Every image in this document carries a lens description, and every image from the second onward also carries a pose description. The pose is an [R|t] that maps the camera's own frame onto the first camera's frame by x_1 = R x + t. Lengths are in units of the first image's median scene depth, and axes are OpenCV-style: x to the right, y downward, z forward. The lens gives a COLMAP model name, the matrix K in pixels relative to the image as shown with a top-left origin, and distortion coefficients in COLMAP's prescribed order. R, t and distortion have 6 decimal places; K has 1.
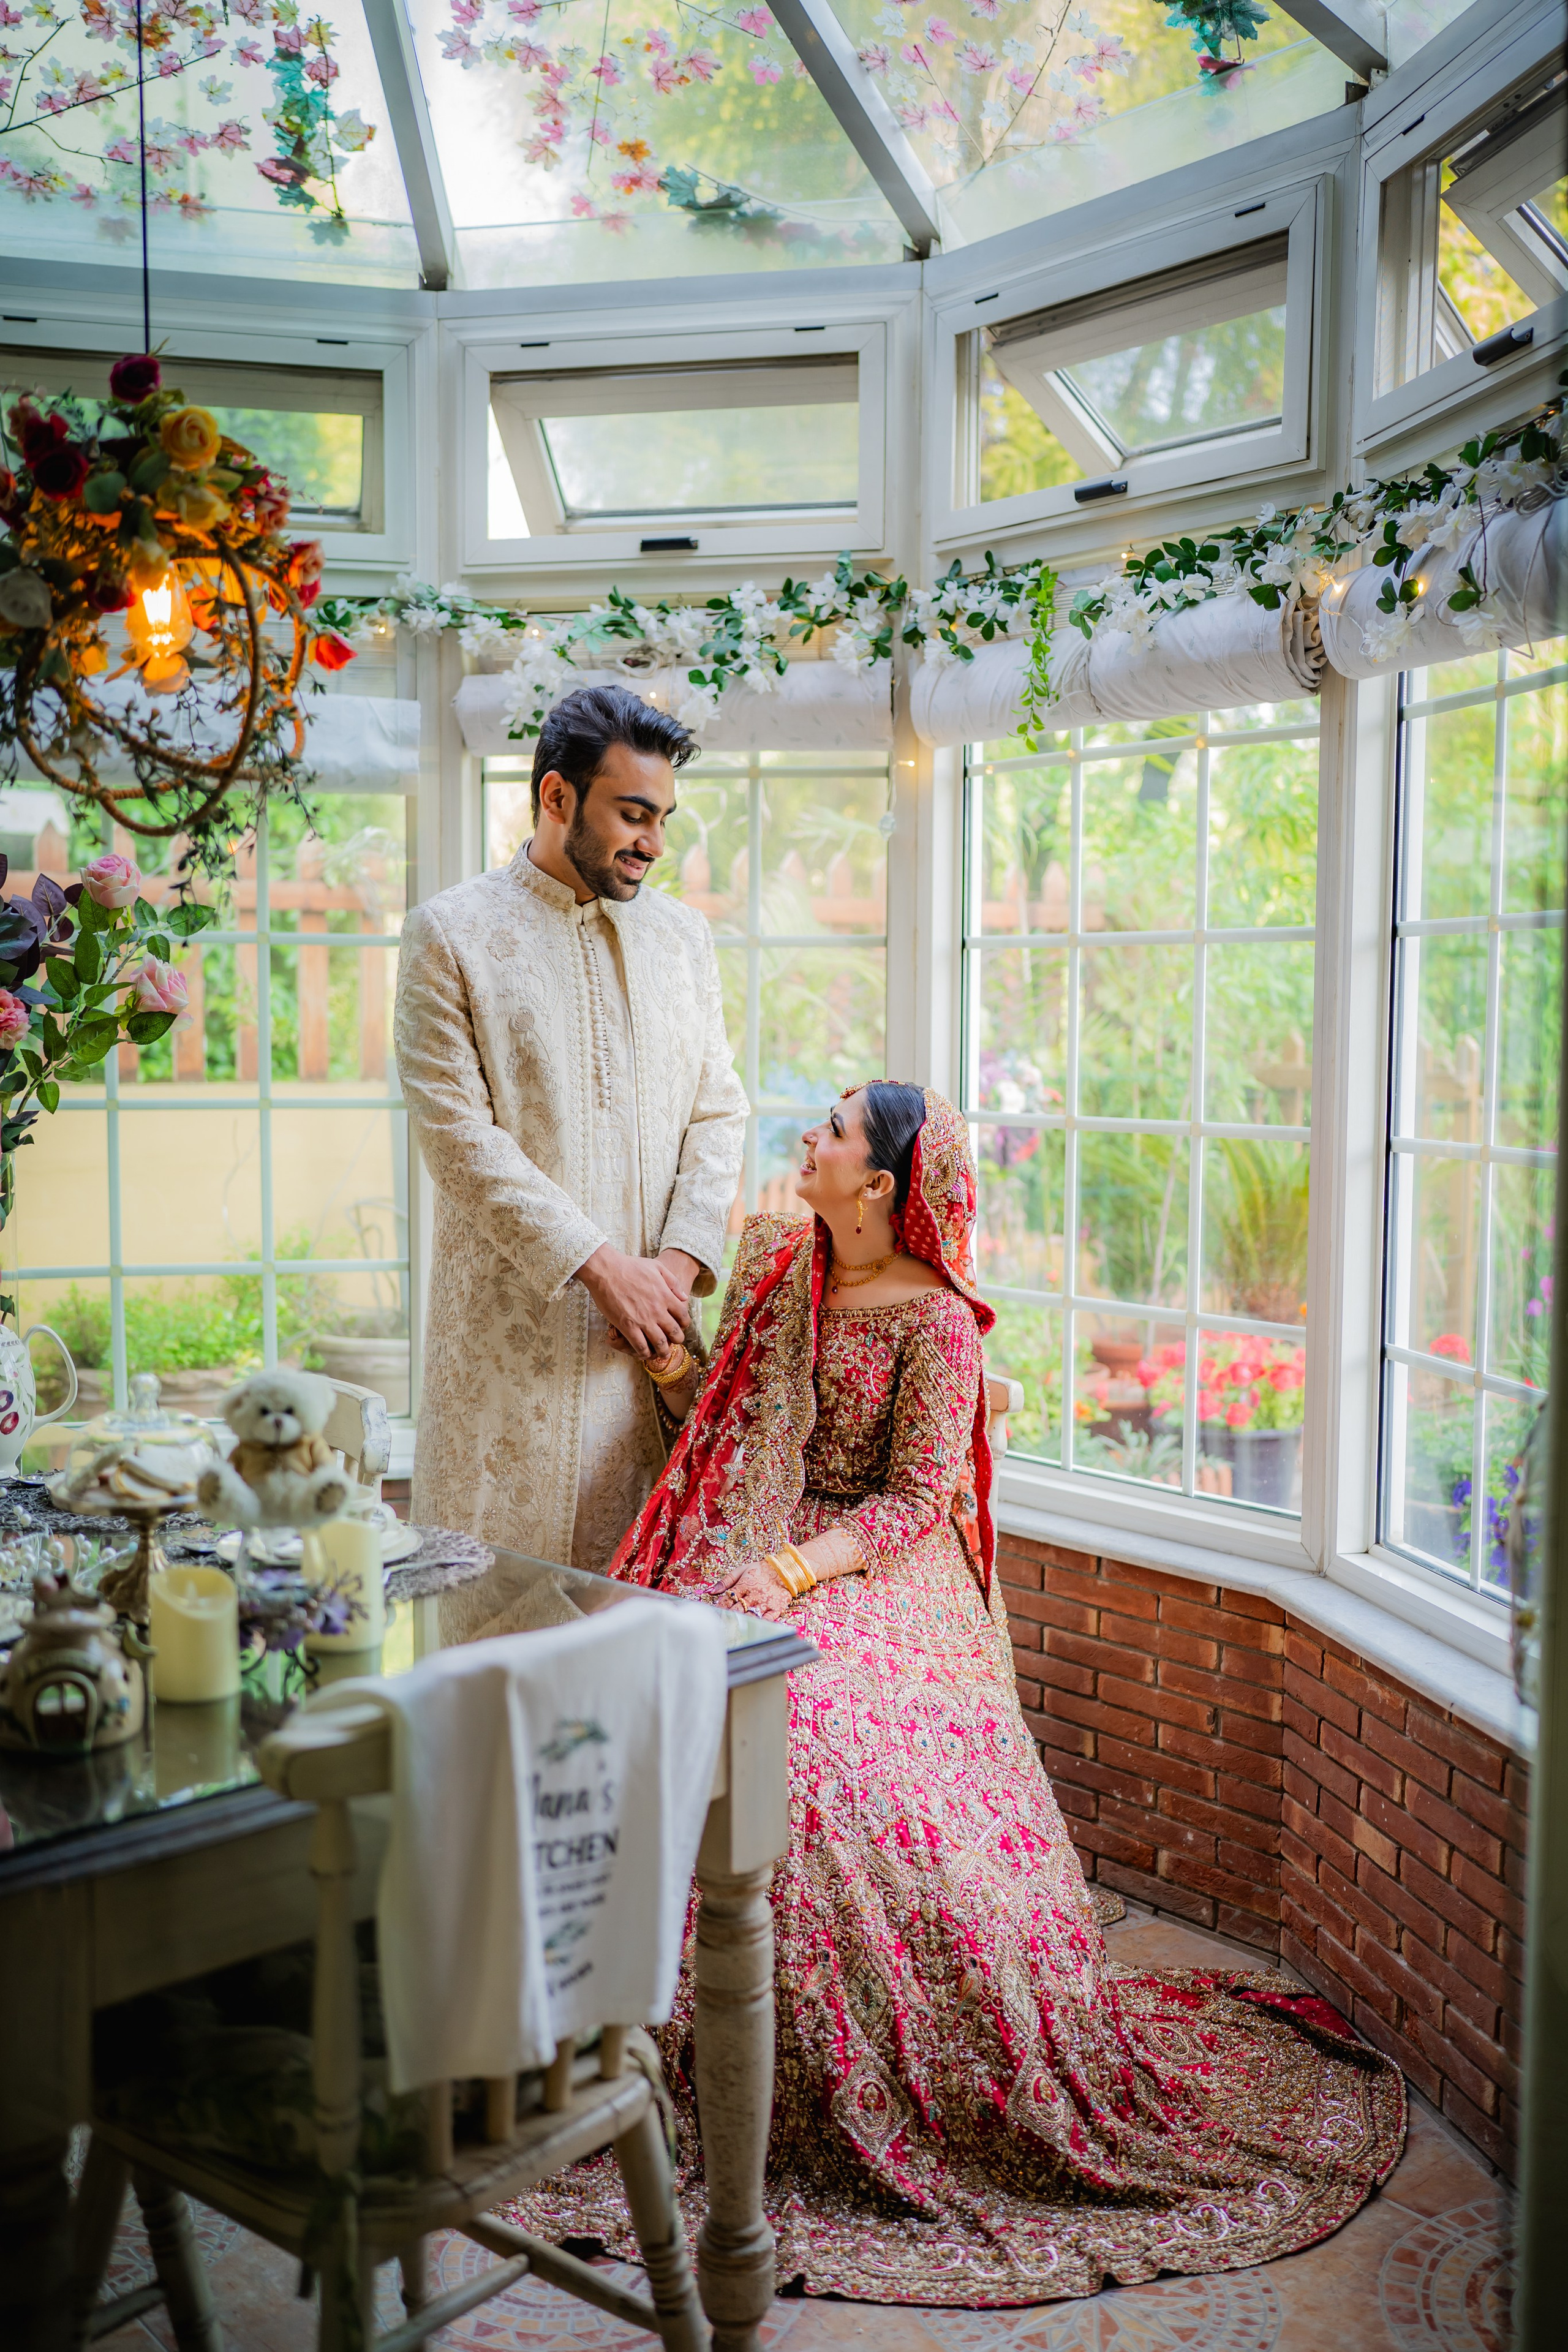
lens RADIAL K [[2277.1, 0, 780.7], [0, 2277.1, 1188.8], [0, 0, 1]] dist [-0.043082, 0.166386]
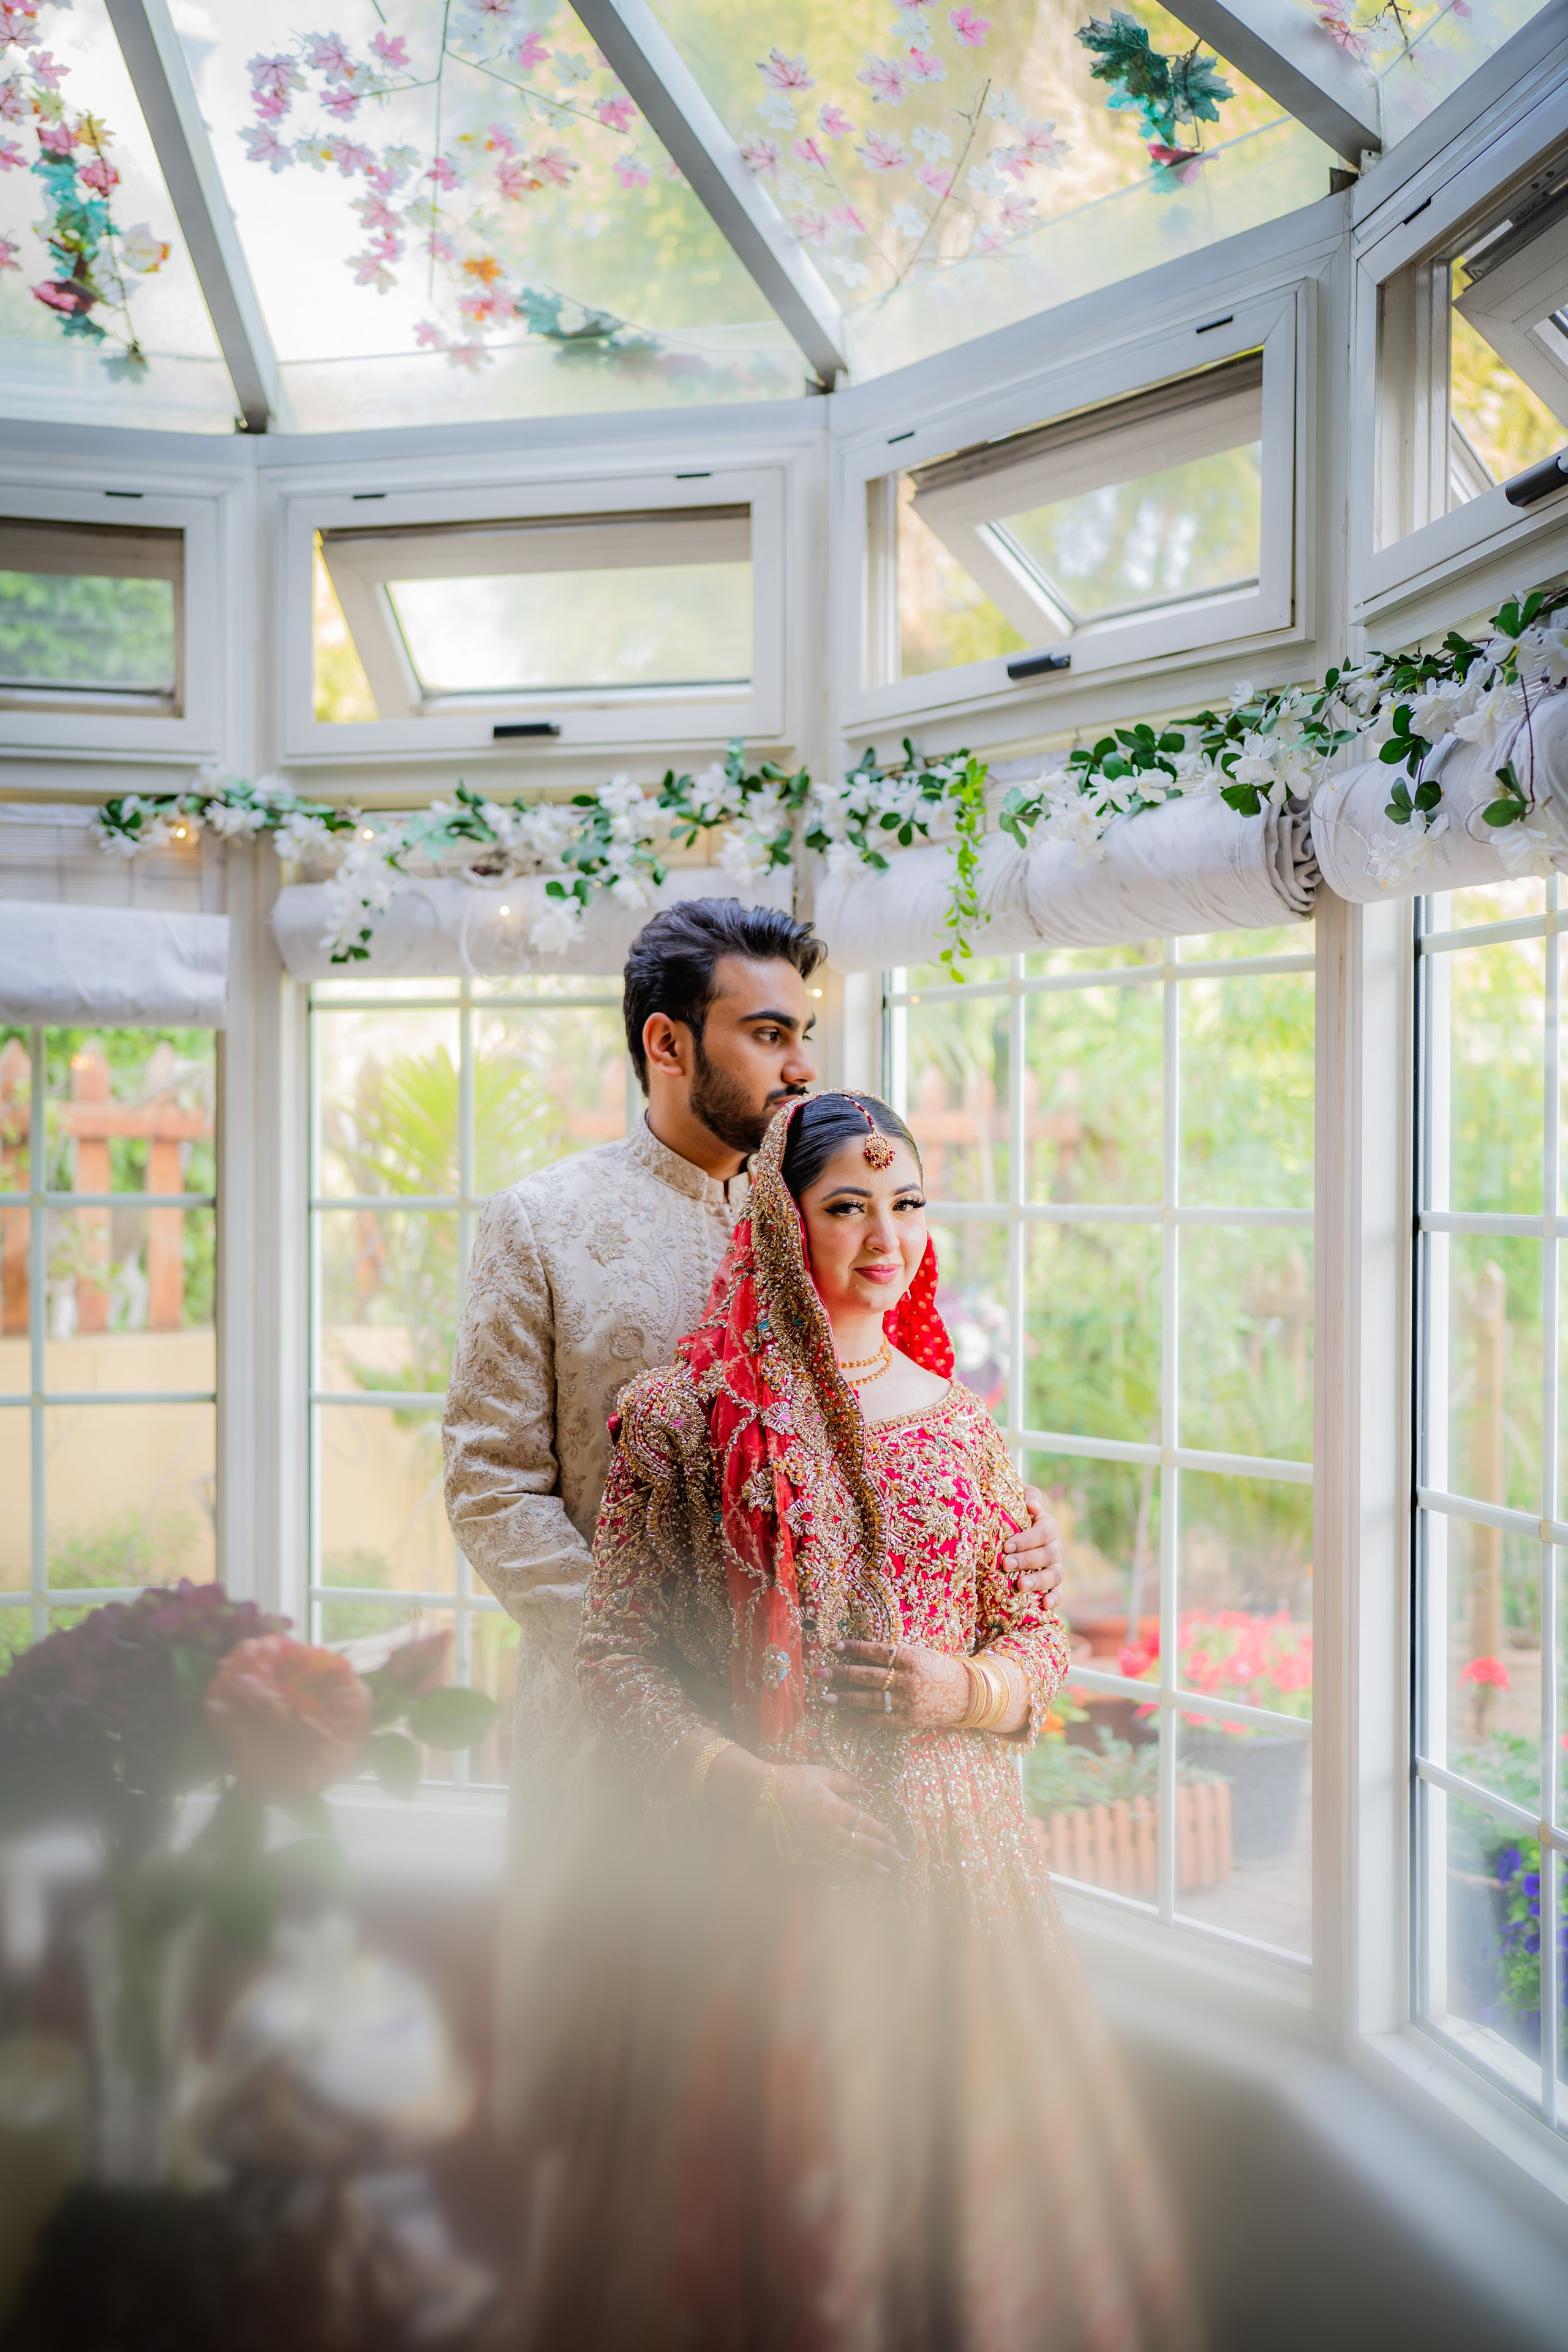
lens RADIAL K [[2277.1, 0, 780.7], [0, 2277.1, 1188.8], [0, 0, 1]] dist [-0.043082, 0.166386]
pose [[0.999994, -0.003196, -0.001224, 0.047272], [0.003103, 0.997599, -0.069179, -0.062829], [0.001443, 0.069175, 0.997604, 0.196041]]
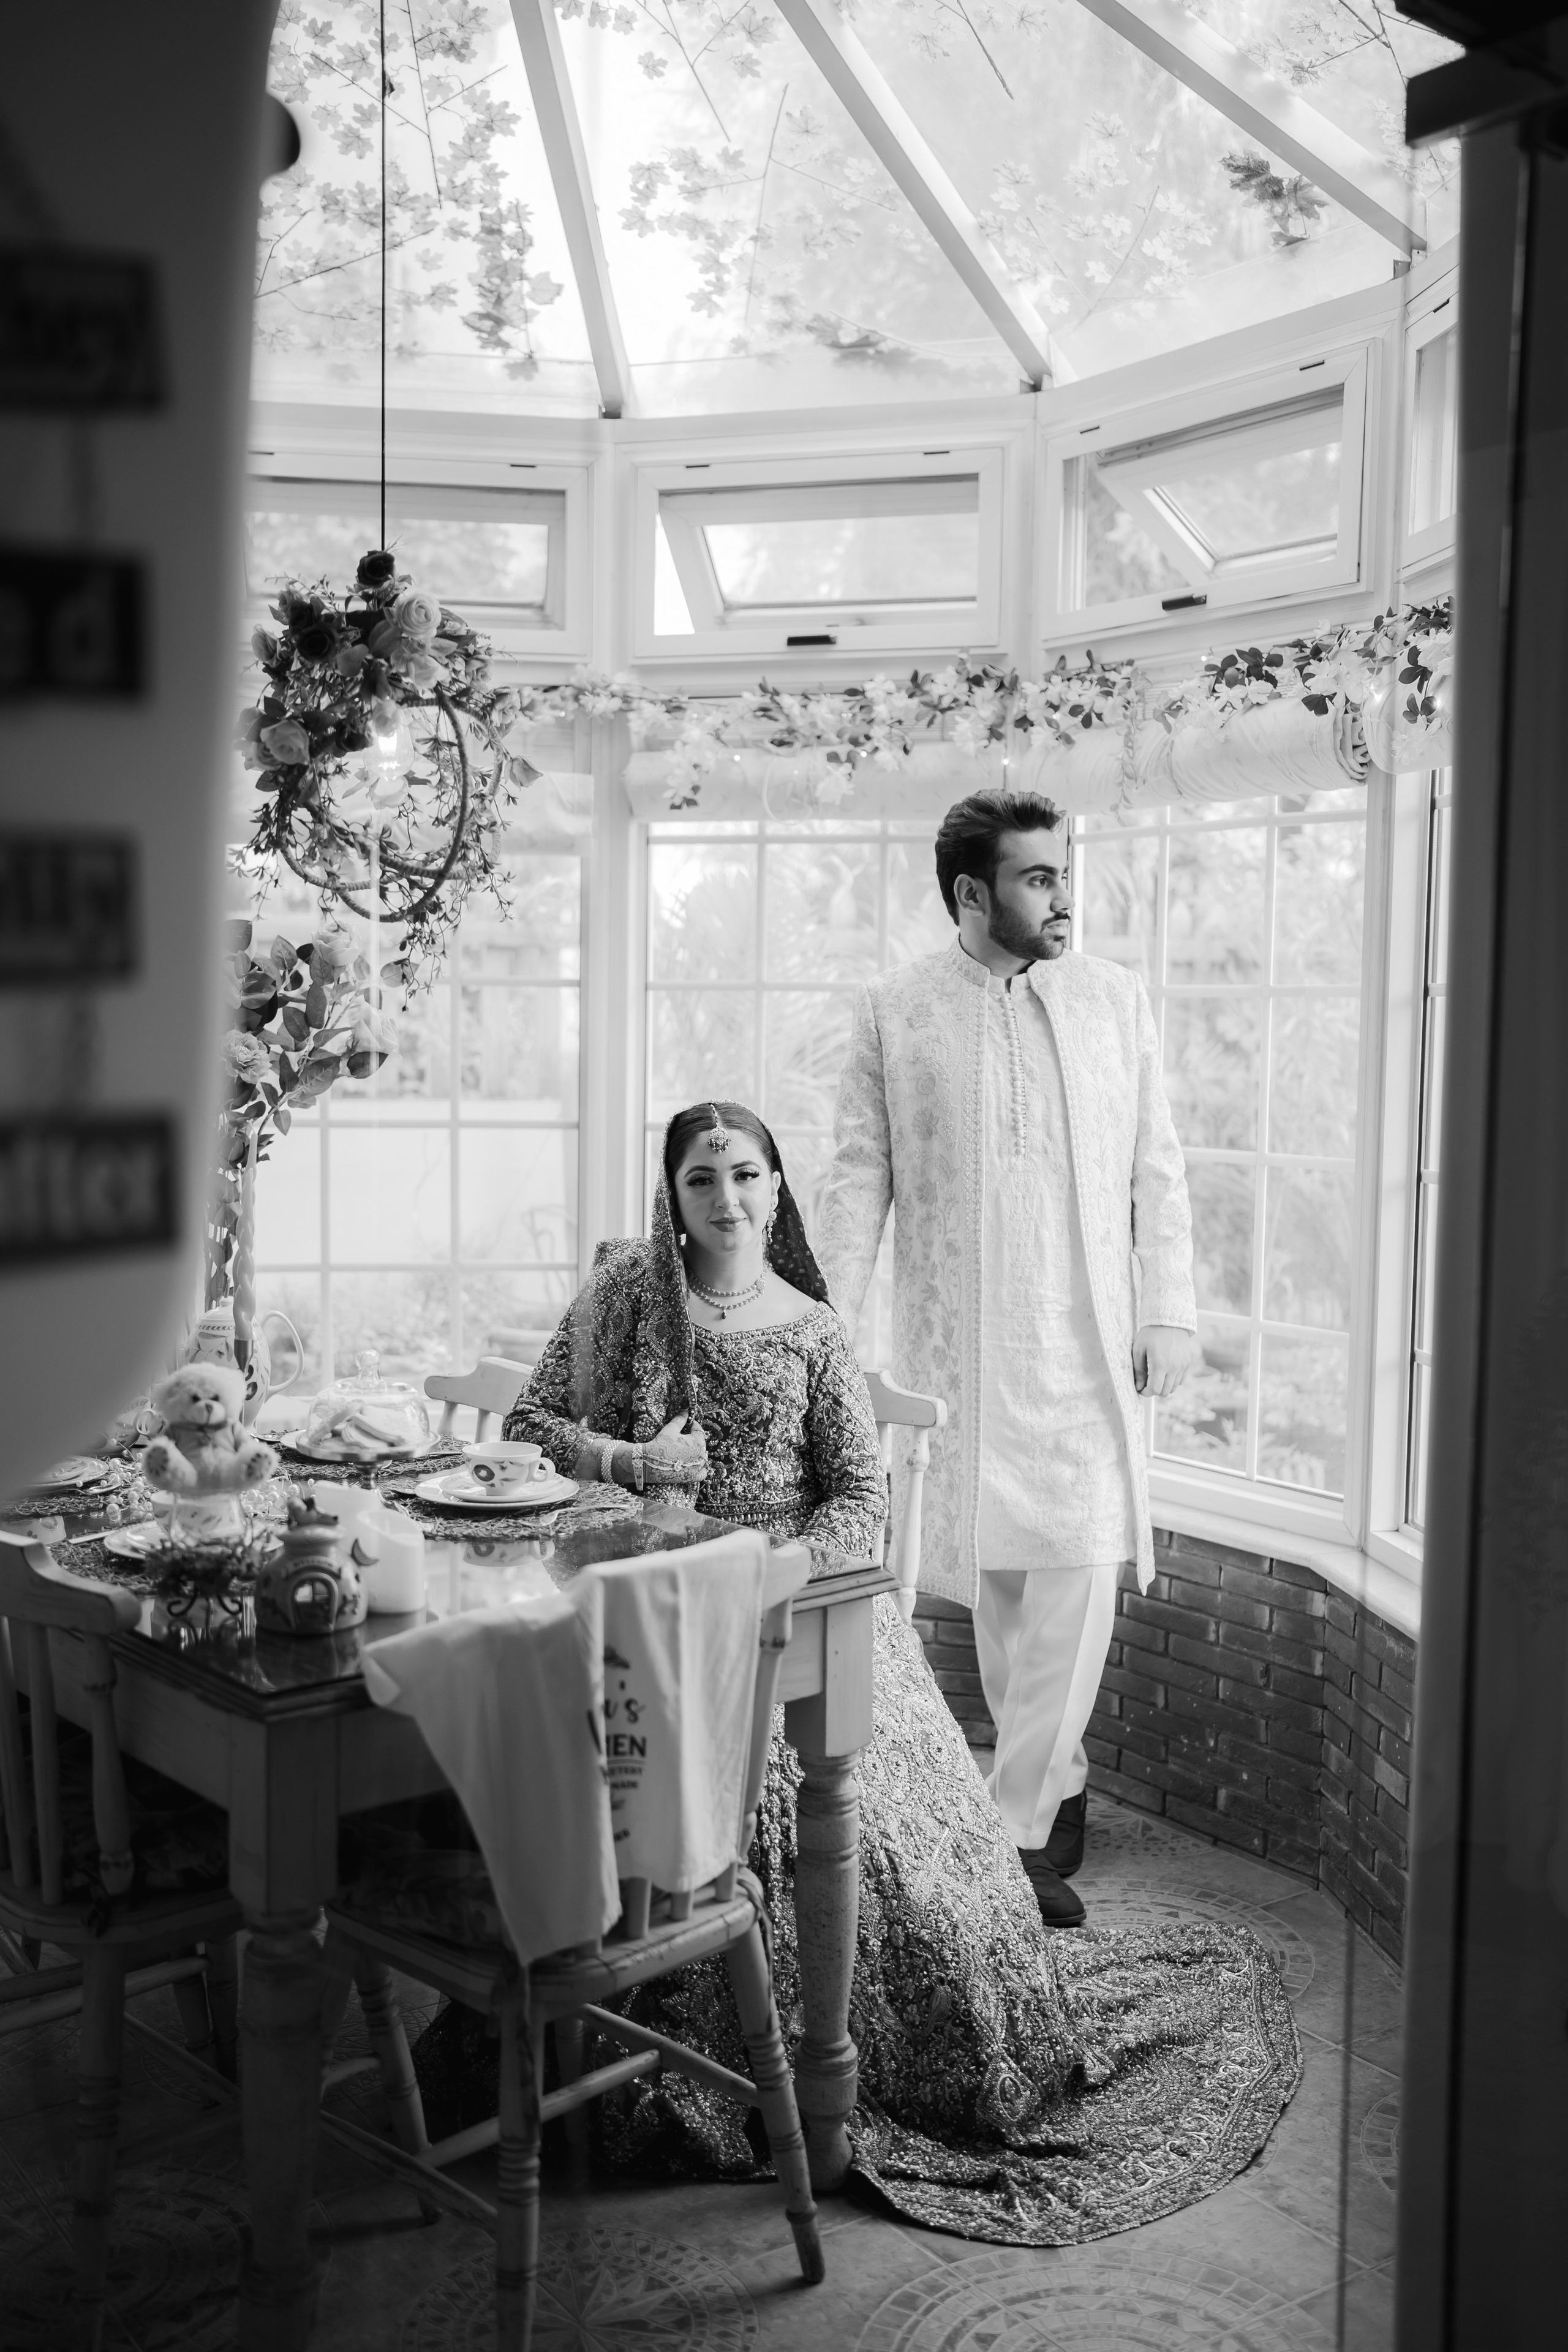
lens RADIAL K [[2277.1, 0, 780.7], [0, 2277.1, 1188.8], [0, 0, 1]] dist [-0.043082, 0.166386]
pose [[0.997242, 0.014181, -0.072855, 0.024256], [-0.014336, 0.999896, -0.001597, -0.005732], [0.072825, 0.002637, 0.997341, -0.151559]]
